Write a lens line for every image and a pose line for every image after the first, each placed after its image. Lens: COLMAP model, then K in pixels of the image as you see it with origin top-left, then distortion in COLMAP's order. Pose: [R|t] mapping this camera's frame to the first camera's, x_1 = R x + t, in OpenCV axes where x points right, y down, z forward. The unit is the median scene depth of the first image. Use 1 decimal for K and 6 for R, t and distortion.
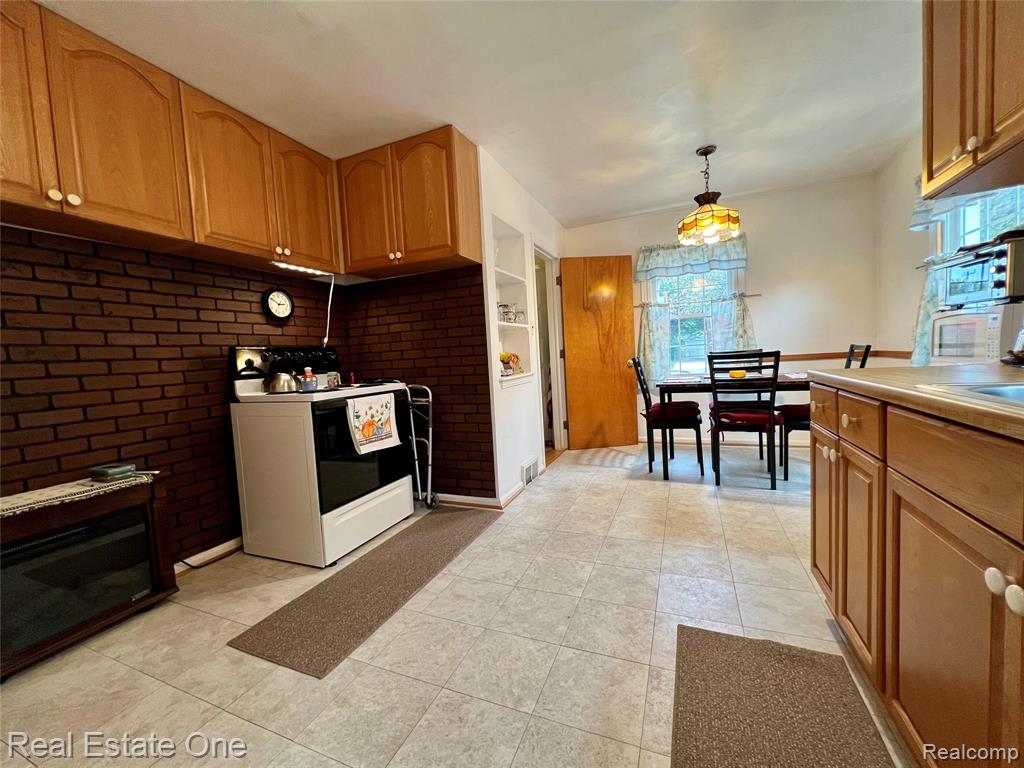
lens RADIAL K [[413.5, 0, 510.4], [0, 413.5, 381.3], [0, 0, 1]] dist [-0.001591, -0.000005]
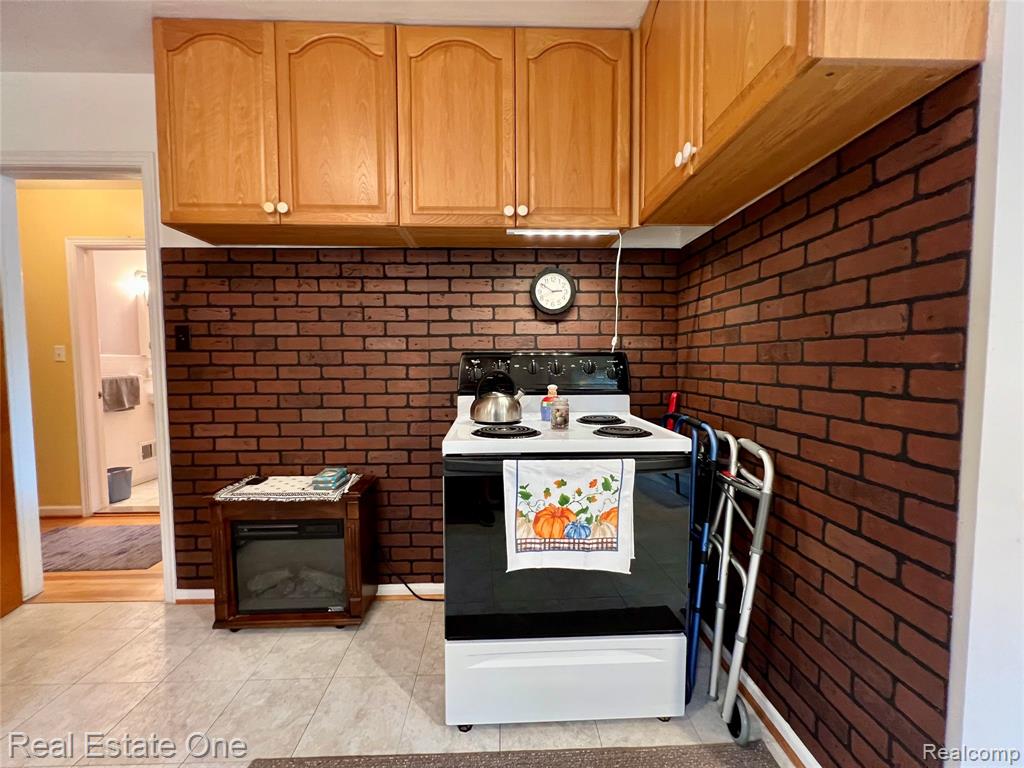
lens RADIAL K [[410.1, 0, 510.2], [0, 410.1, 382.7], [0, 0, 1]] dist [-0.003163, 0.000004]
pose [[0.419048, 0.101119, -0.902316, 0.074778], [-0.072399, 0.994336, 0.077808, -0.094726], [0.905073, 0.032722, 0.423996, 0.760100]]
